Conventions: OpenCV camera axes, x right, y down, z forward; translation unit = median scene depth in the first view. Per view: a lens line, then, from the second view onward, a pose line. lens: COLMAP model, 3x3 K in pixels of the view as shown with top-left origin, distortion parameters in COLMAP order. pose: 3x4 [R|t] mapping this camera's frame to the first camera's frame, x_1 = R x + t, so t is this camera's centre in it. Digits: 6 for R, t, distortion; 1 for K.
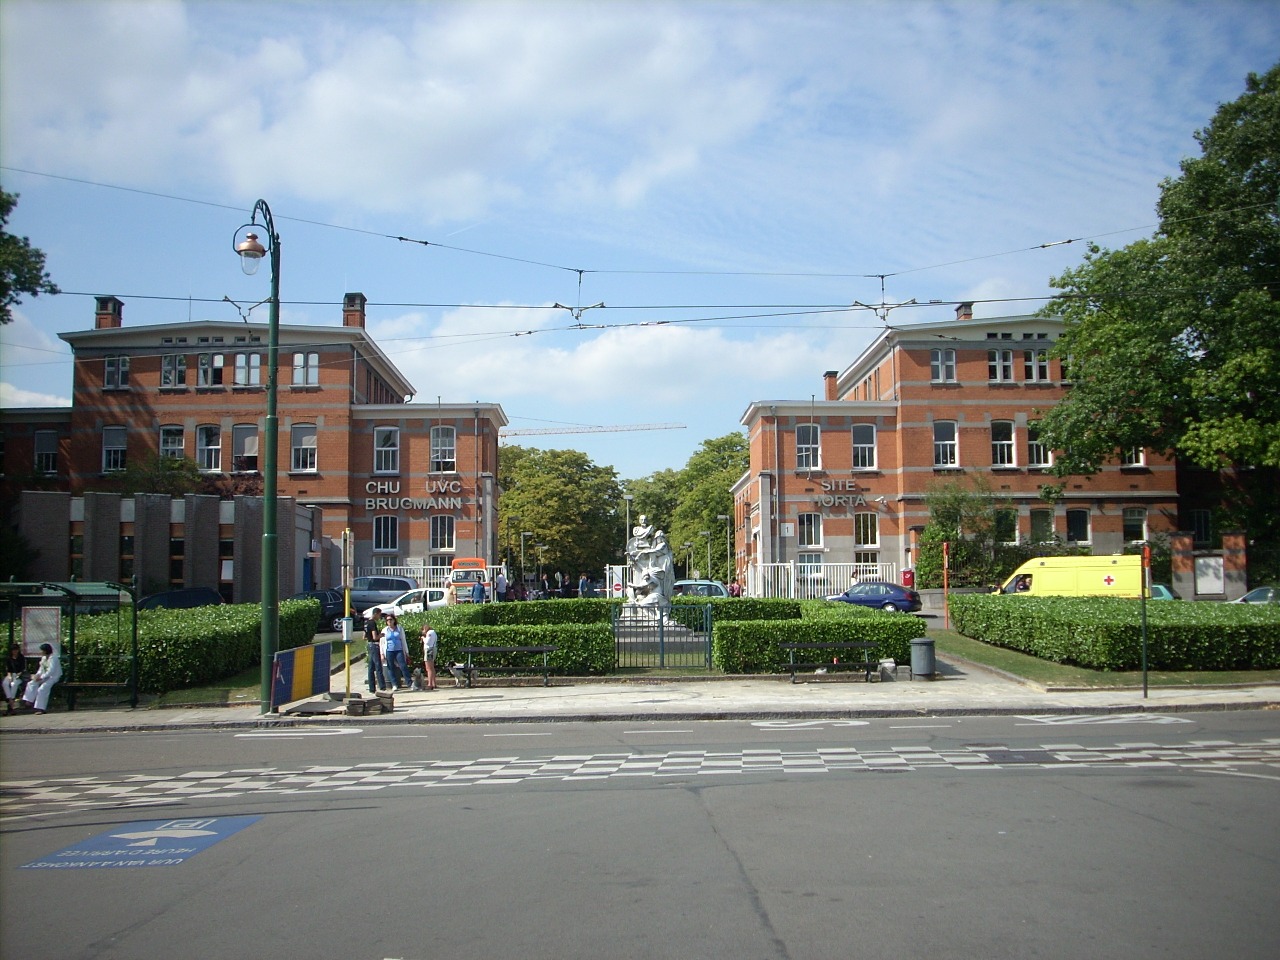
lens RADIAL K [[1370.5, 0, 640.0], [0, 1370.5, 480.0], [0, 0, 1]] dist [-0.121245, 0.014504]
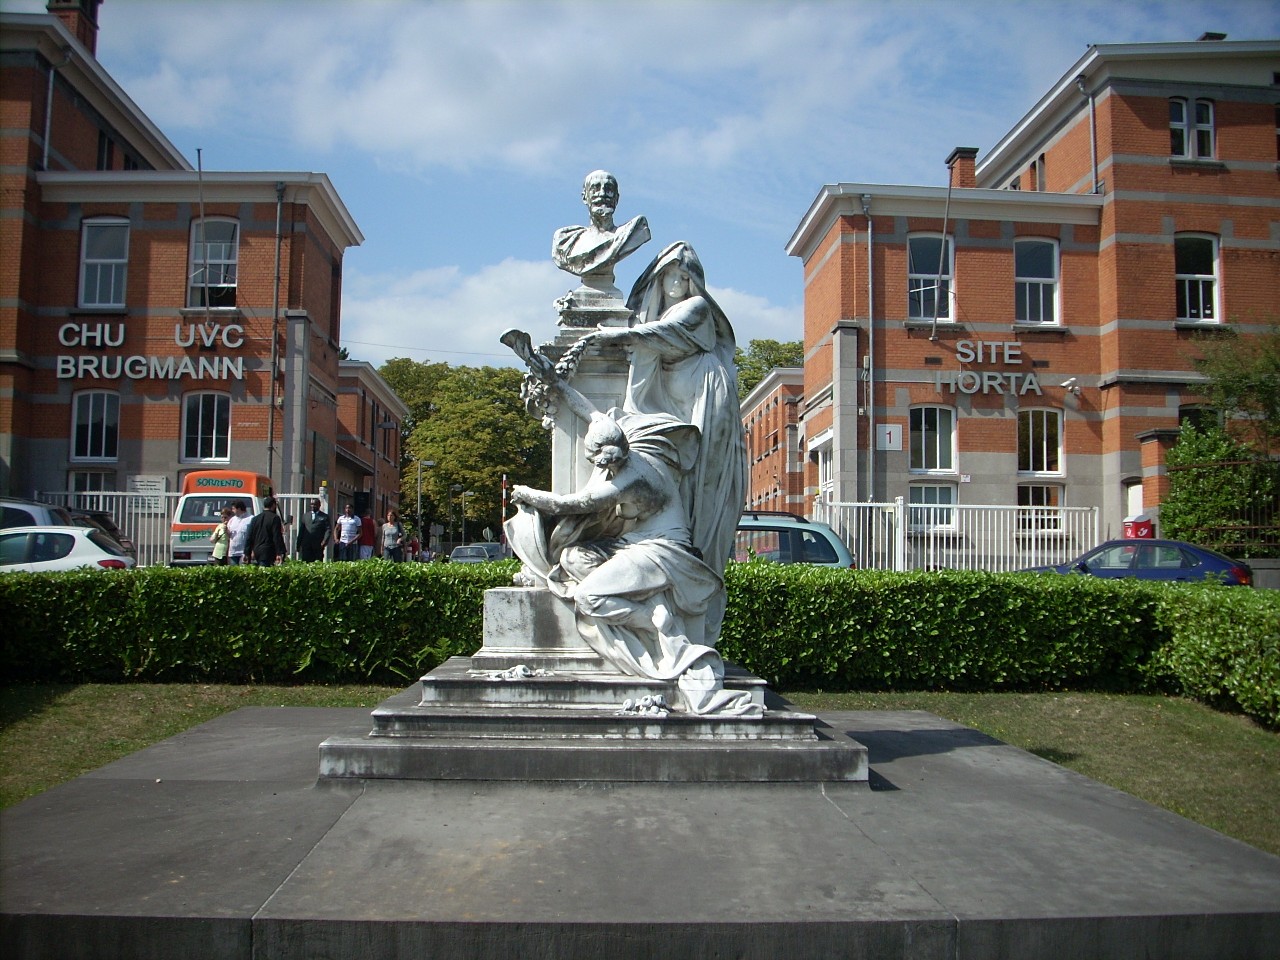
lens RADIAL K [[1370.5, 0, 640.0], [0, 1370.5, 480.0], [0, 0, 1]] dist [-0.121245, 0.014504]
pose [[0.999369, 0.023448, 0.026696, 0.002351], [-0.024053, 0.999455, 0.022591, 0.042889], [-0.026152, -0.023219, 0.999388, 0.496165]]
